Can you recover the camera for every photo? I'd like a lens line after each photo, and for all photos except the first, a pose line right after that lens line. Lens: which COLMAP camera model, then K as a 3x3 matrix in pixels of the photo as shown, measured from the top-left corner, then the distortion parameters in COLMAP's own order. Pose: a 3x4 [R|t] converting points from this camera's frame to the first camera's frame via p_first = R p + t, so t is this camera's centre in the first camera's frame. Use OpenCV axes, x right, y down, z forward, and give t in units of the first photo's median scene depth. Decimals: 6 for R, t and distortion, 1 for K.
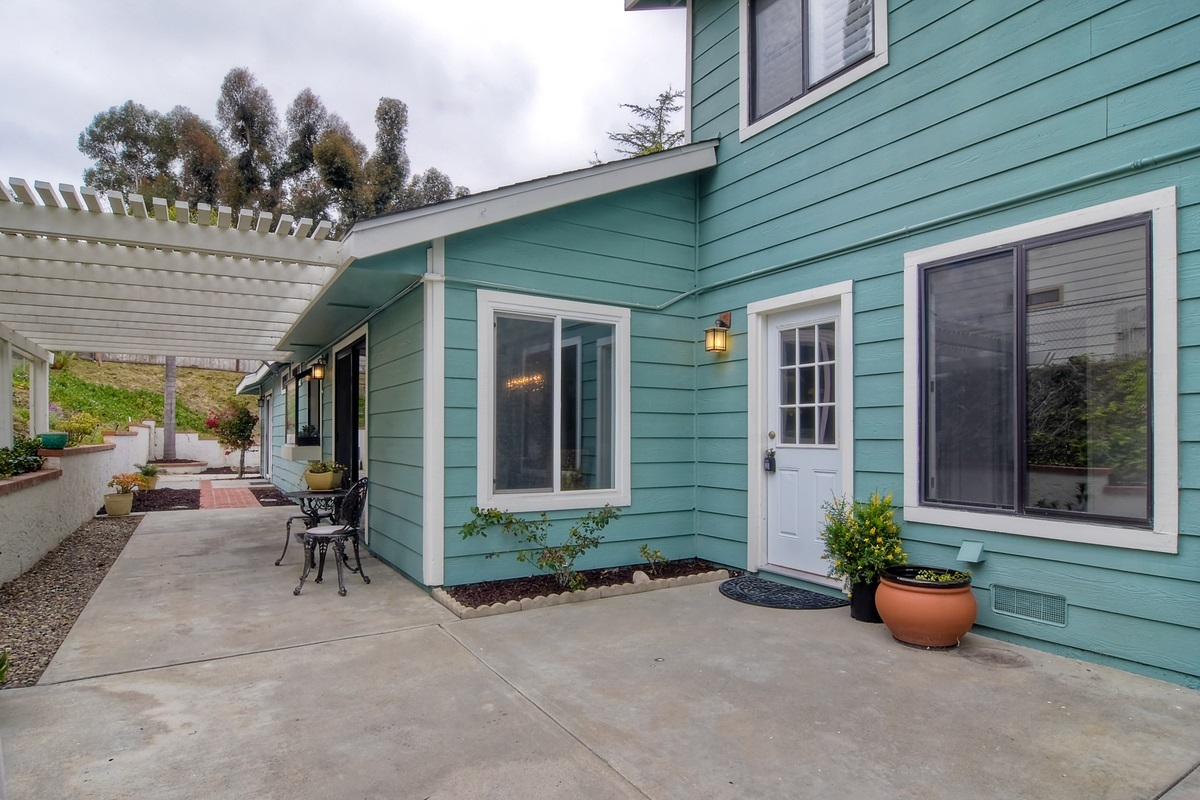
lens RADIAL K [[648.9, 0, 599.3], [0, 648.9, 429.0], [0, 0, 1]] dist [-0.017821, 0.000246]
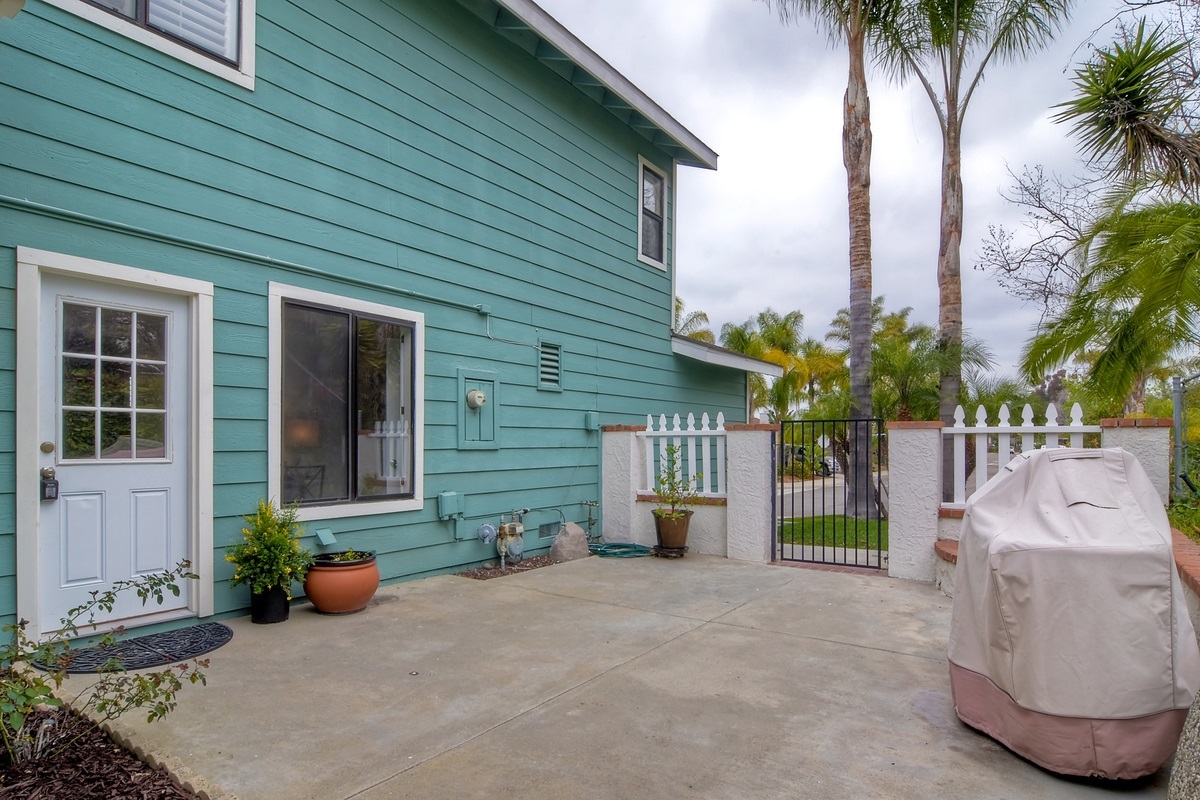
lens RADIAL K [[667.9, 0, 598.7], [0, 667.9, 440.5], [0, 0, 1]] dist [-0.019131, 0.000057]
pose [[-0.404586, 0.000281, 0.914500, -0.797861], [-0.012212, 0.999909, -0.005710, -0.001569], [-0.914418, -0.013478, -0.404546, 0.959019]]
